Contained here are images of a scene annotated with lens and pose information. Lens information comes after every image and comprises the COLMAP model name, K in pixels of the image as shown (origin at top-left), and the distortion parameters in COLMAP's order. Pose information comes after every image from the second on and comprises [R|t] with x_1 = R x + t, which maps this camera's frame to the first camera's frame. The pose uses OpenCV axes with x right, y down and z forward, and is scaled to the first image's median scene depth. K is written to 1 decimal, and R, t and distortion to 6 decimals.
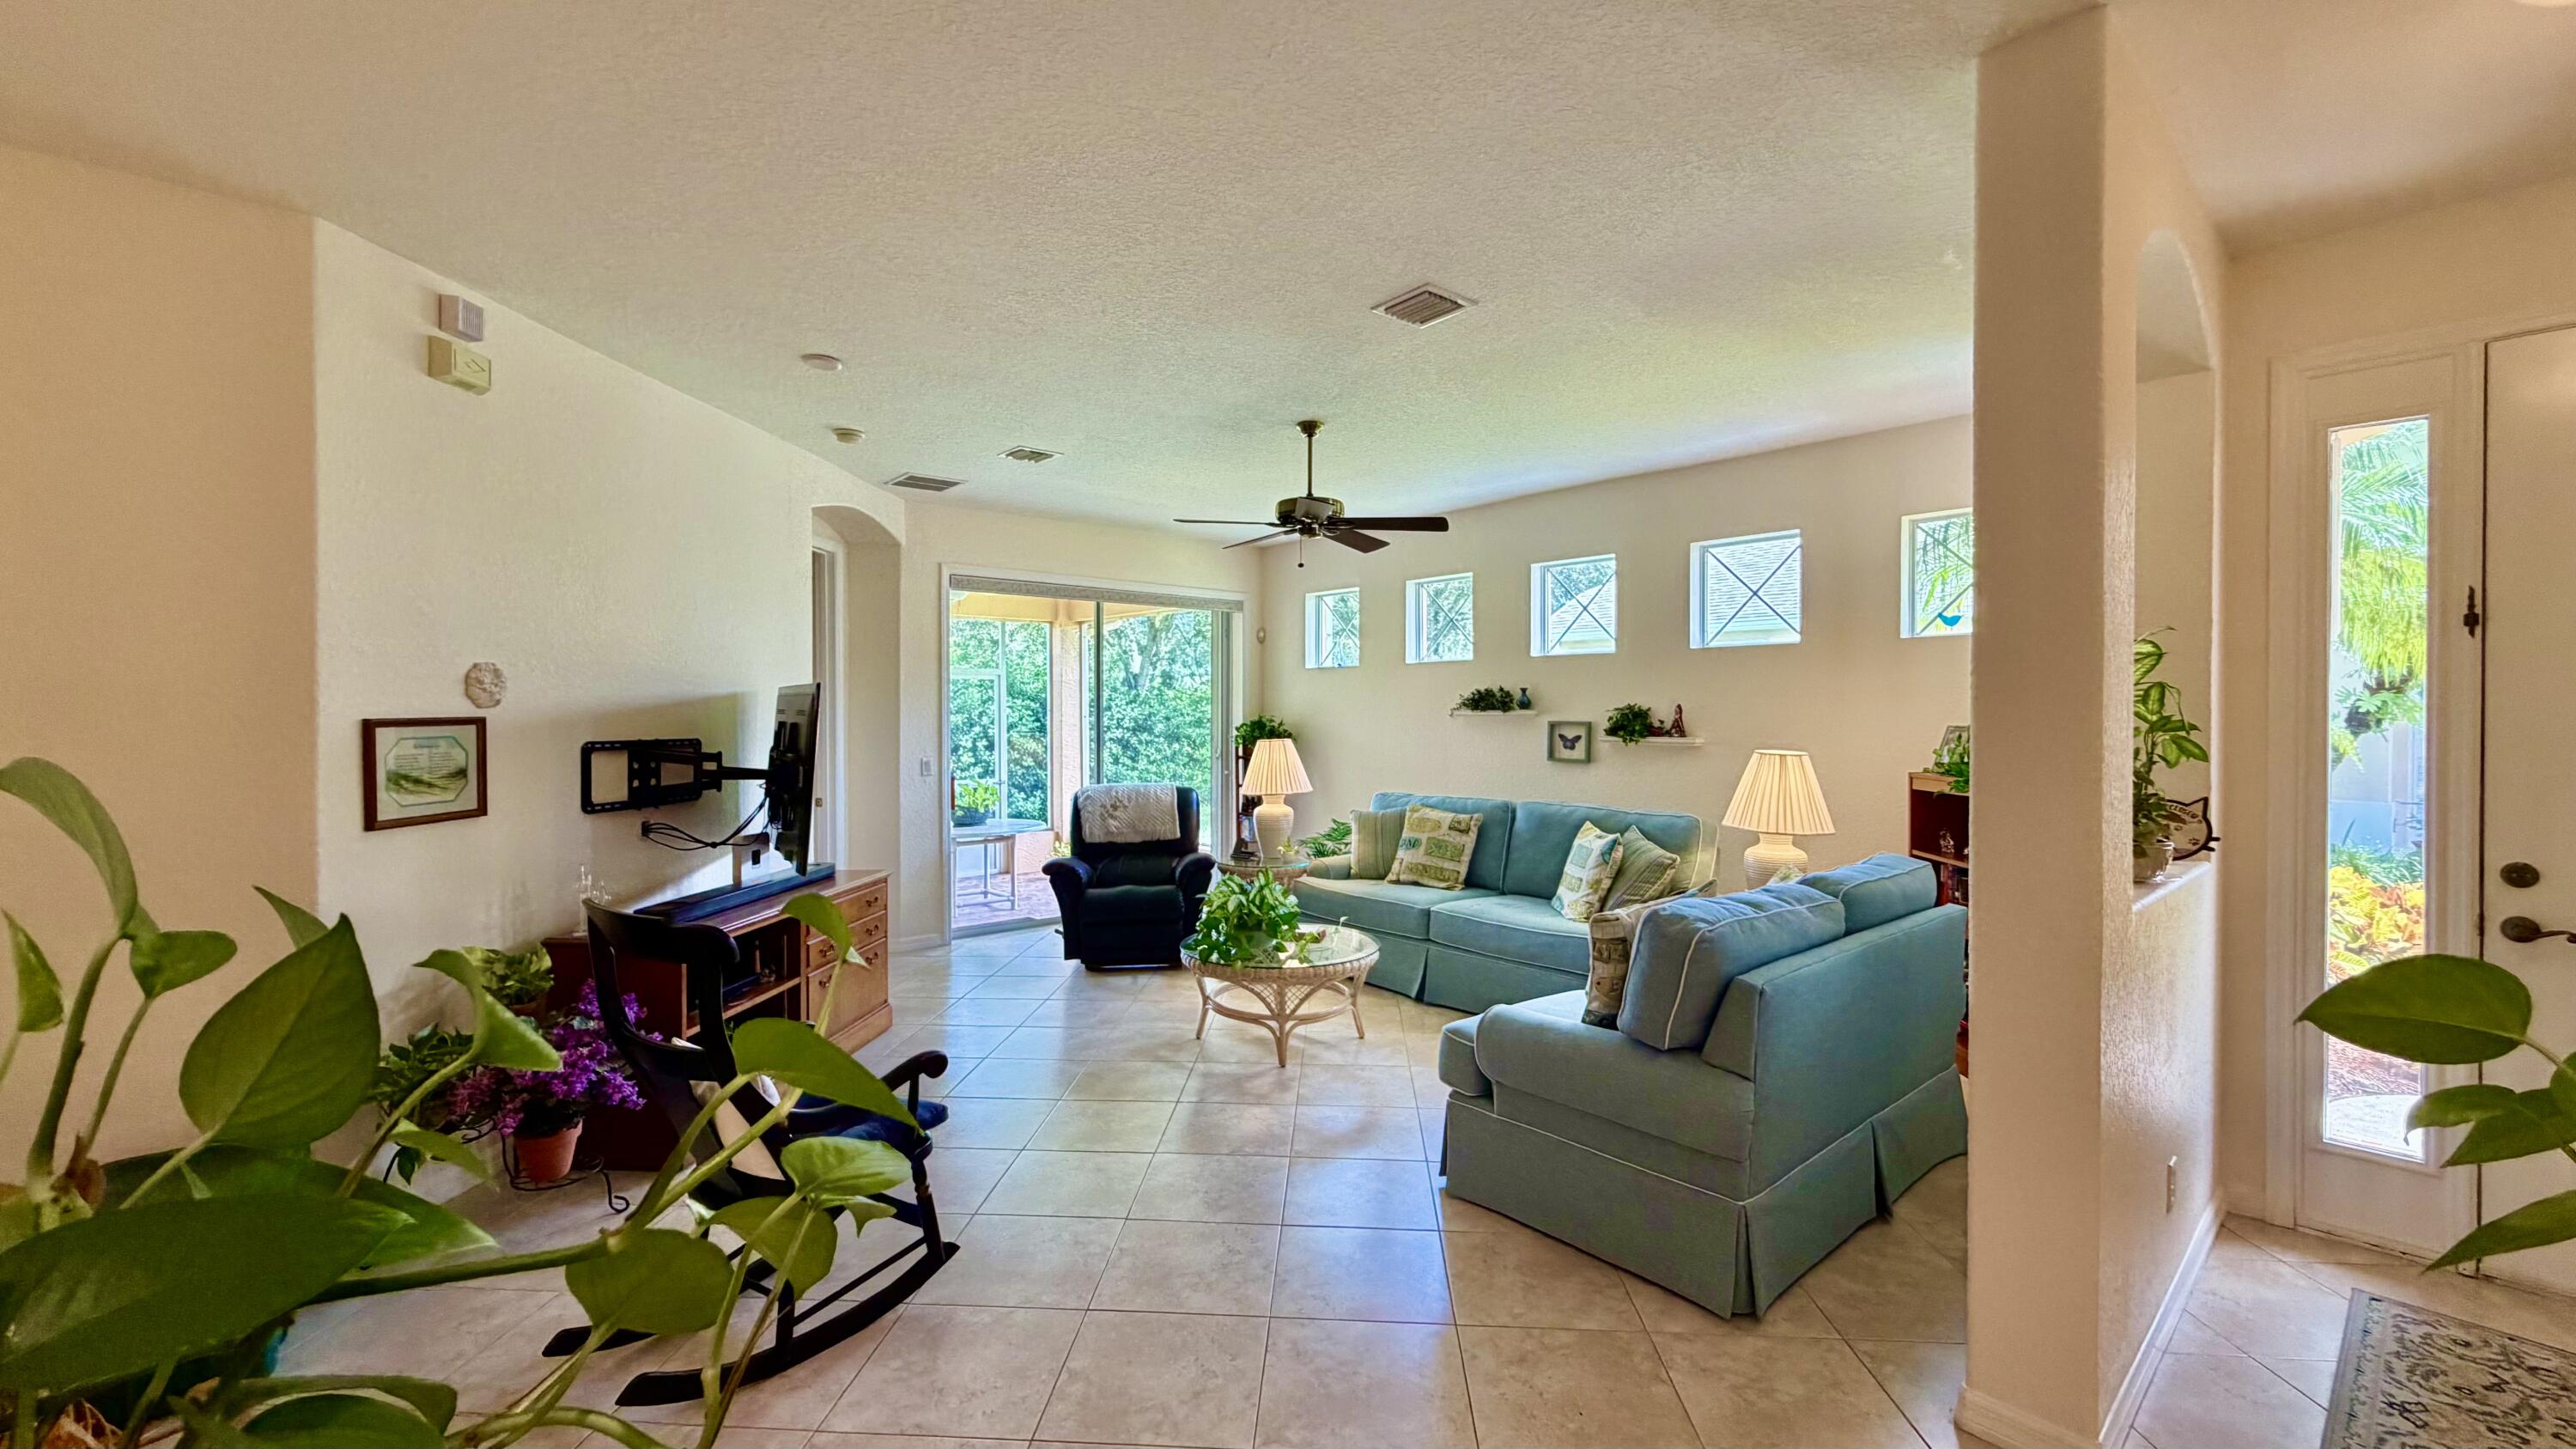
lens RADIAL K [[1033.4, 0, 1293.2], [0, 1033.4, 725.1], [0, 0, 1]] dist [-0.000126, -0.000545]
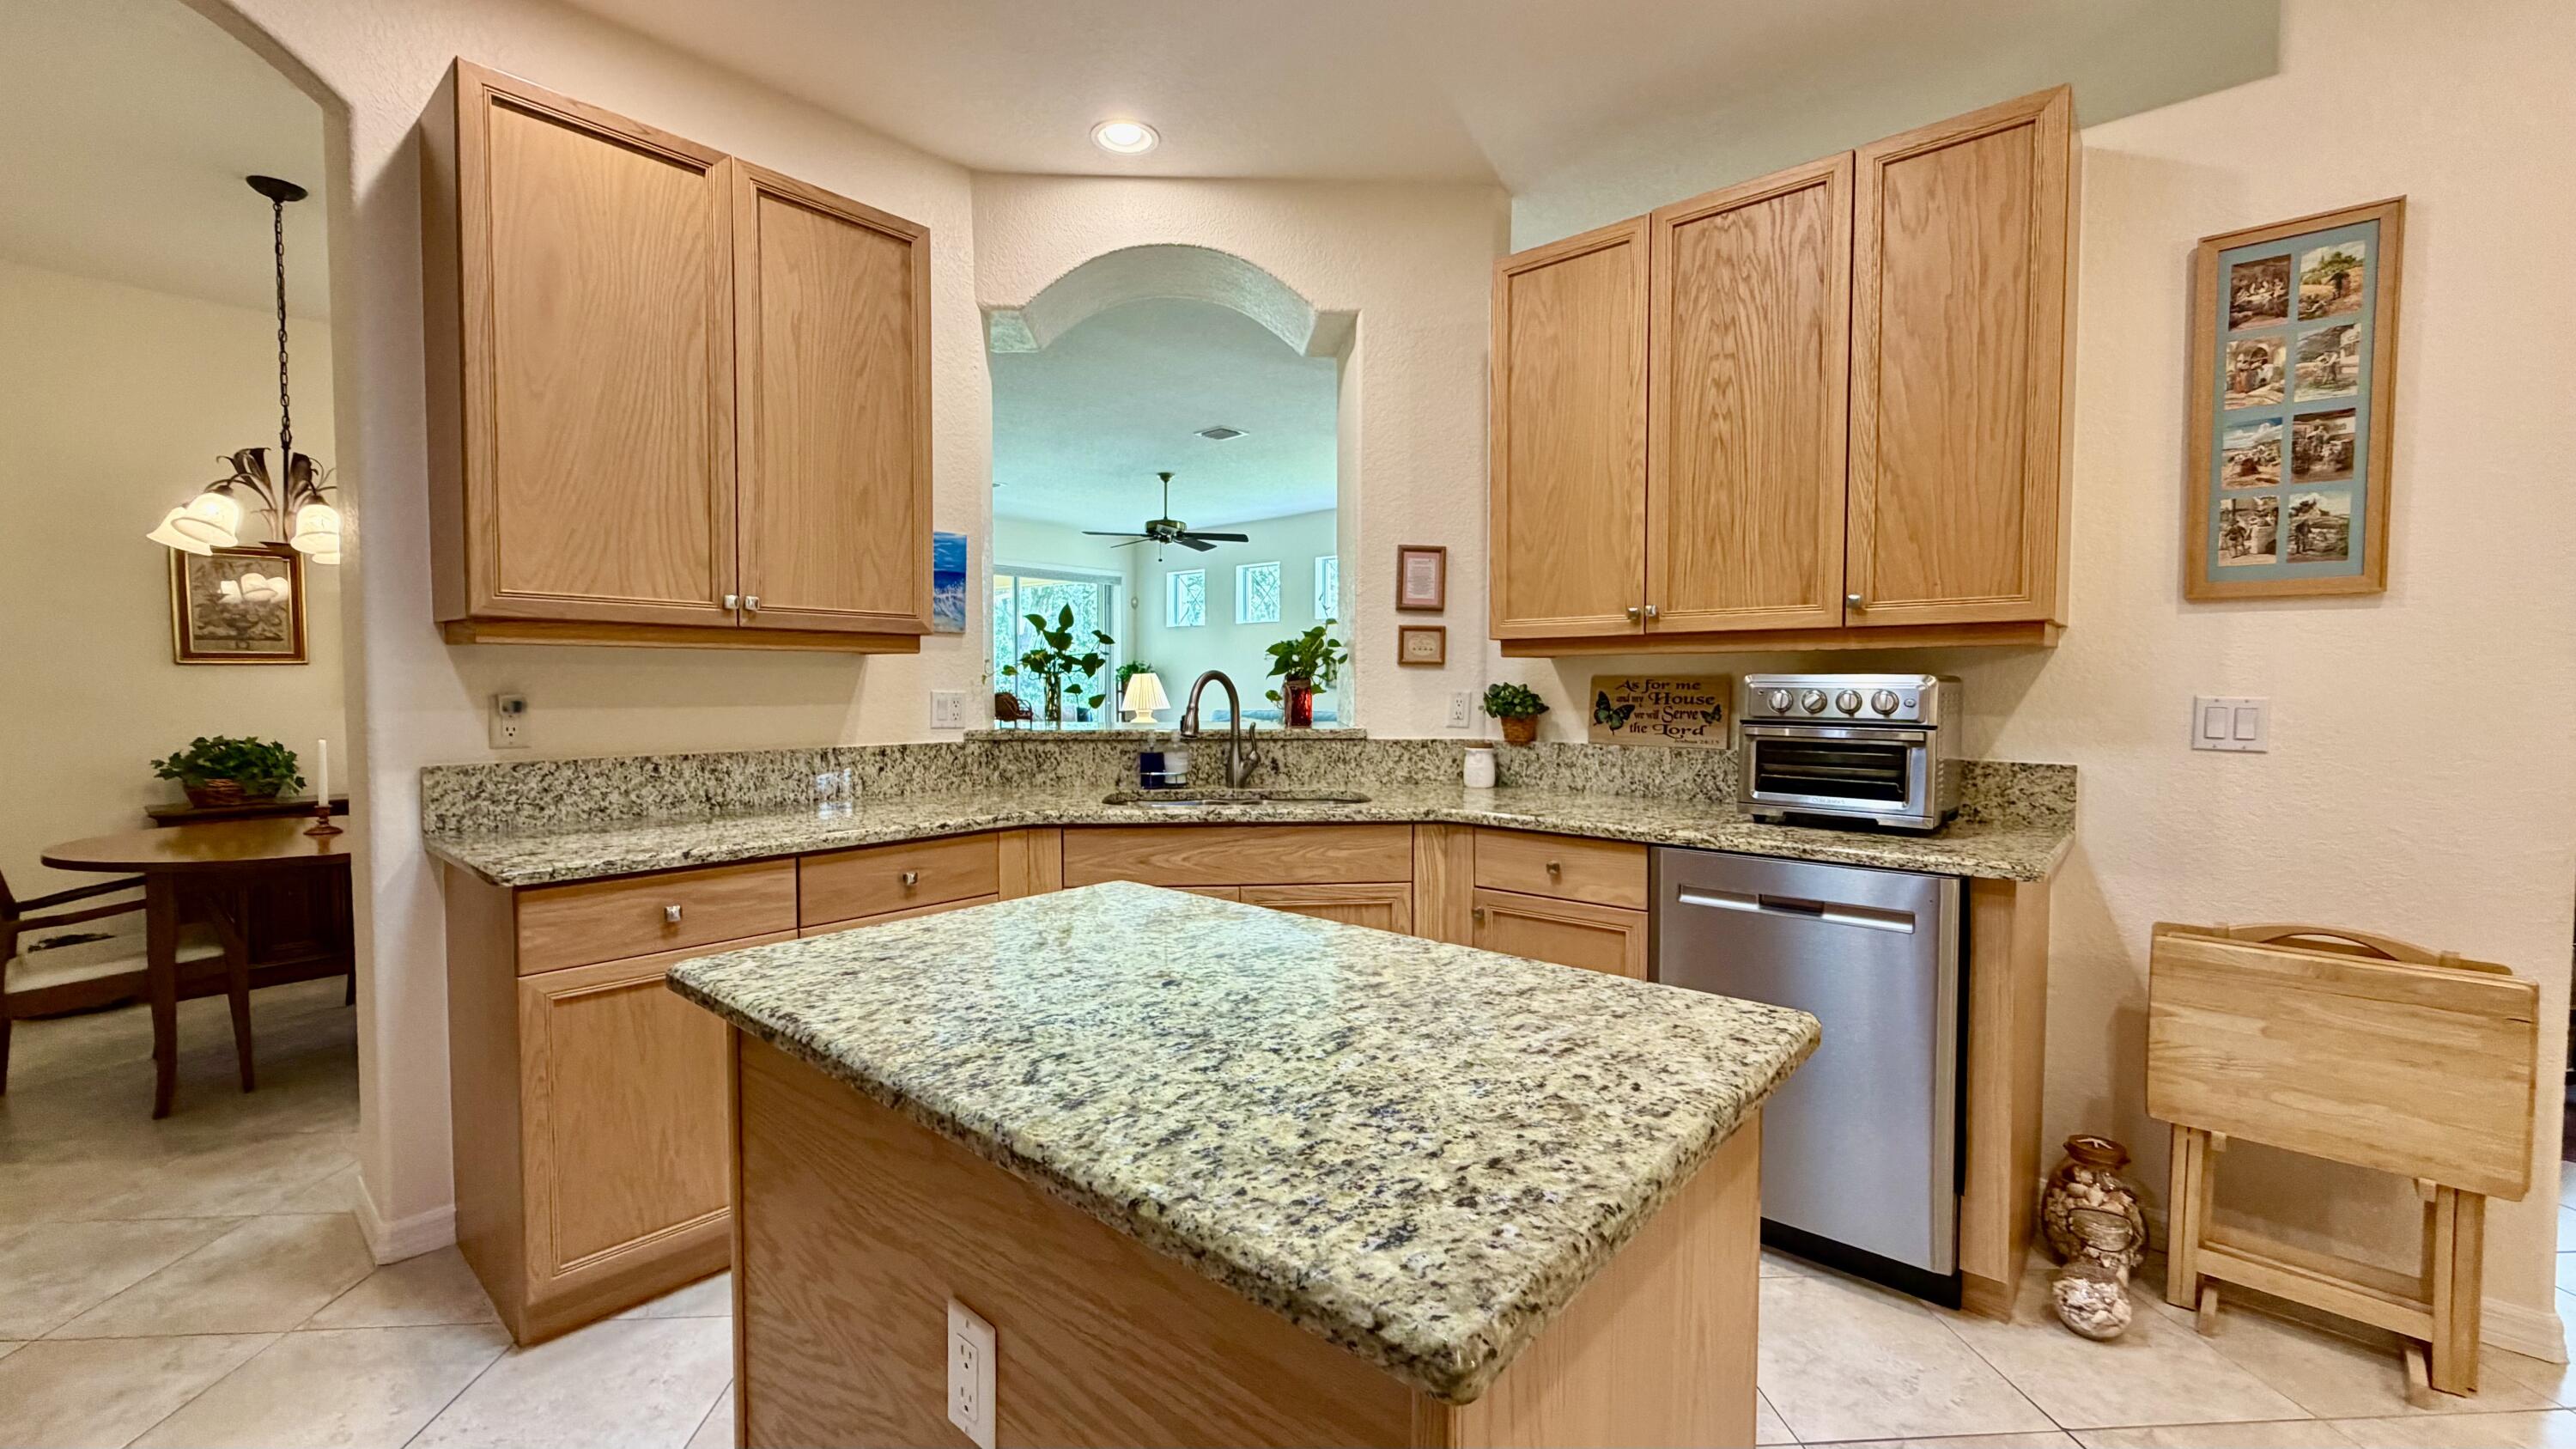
lens RADIAL K [[1033.4, 0, 1294.7], [0, 1033.4, 719.0], [0, 0, 1]] dist [-0.000126, -0.000545]
pose [[0.992207, -0.001013, 0.124594, 0.014181], [-0.002124, 0.999684, 0.025043, 0.050966], [-0.124580, -0.025112, 0.991892, -0.606893]]
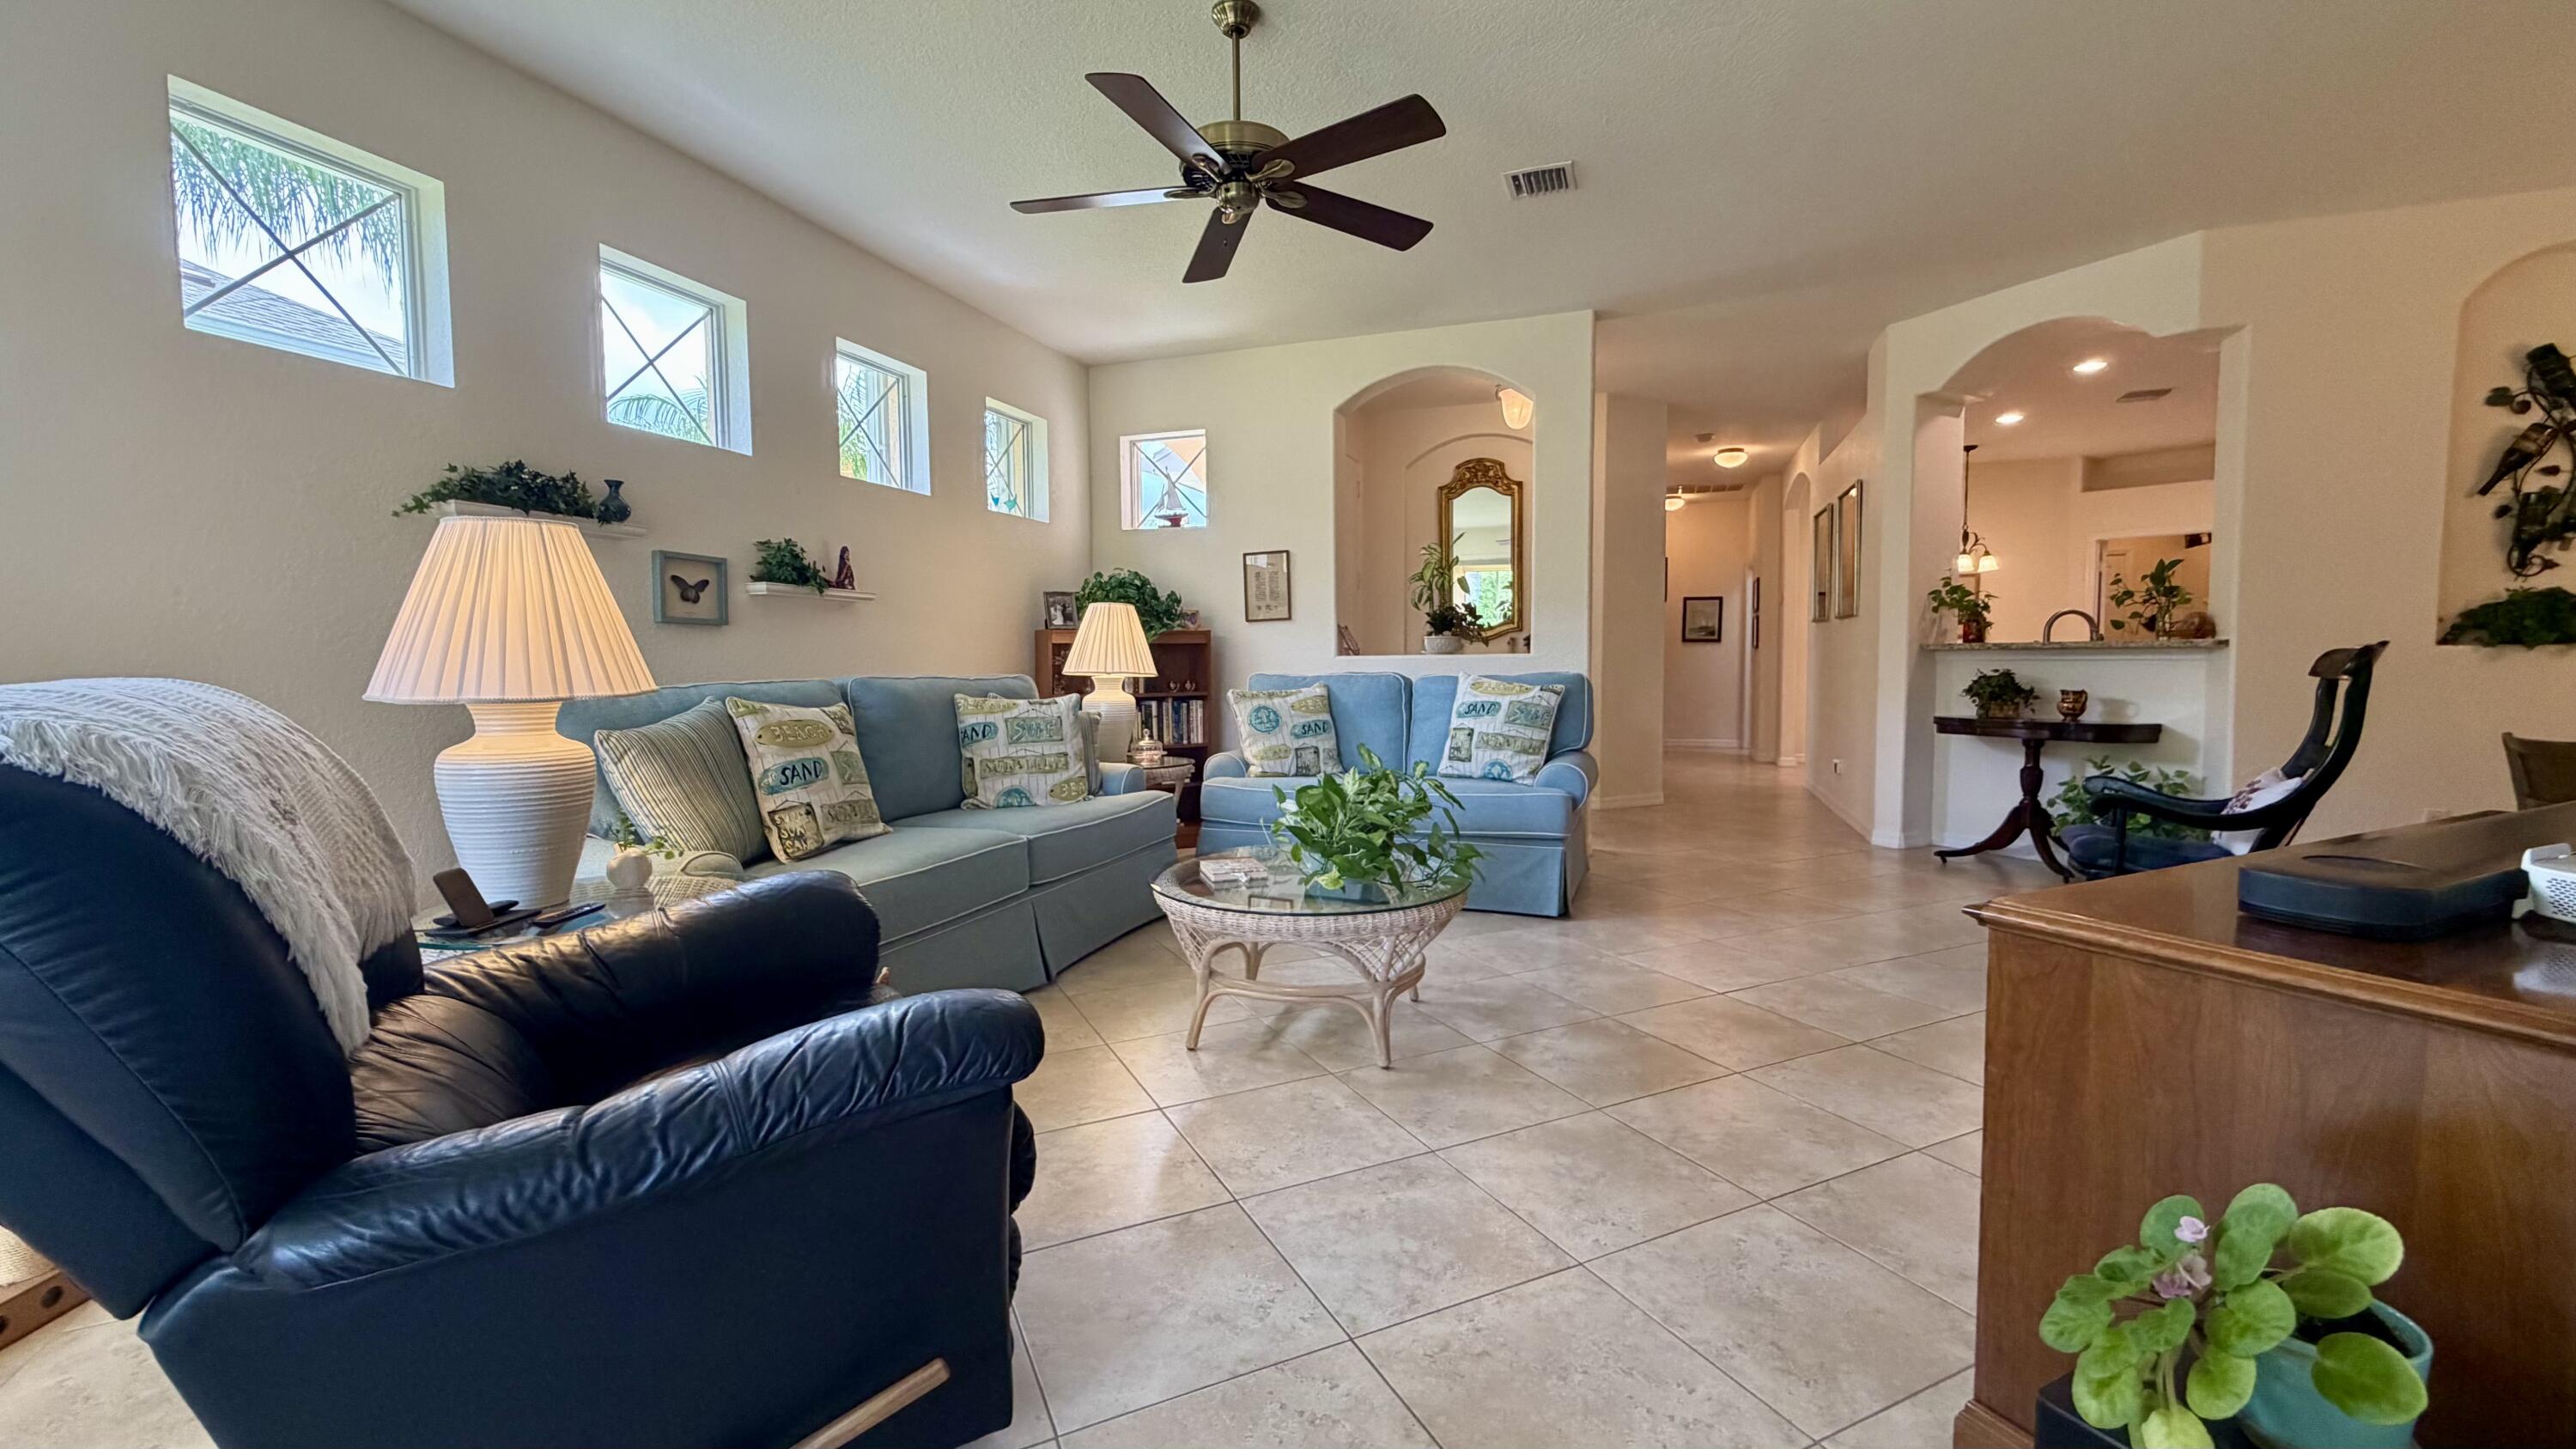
lens RADIAL K [[1033.4, 0, 1256.7], [0, 1033.4, 723.7], [0, 0, 1]] dist [-0.000126, -0.000545]
pose [[-0.466567, -0.049101, 0.883122, -0.488101], [0.016746, 0.997789, 0.064323, 0.071733], [-0.884327, 0.044799, -0.464713, 1.176640]]
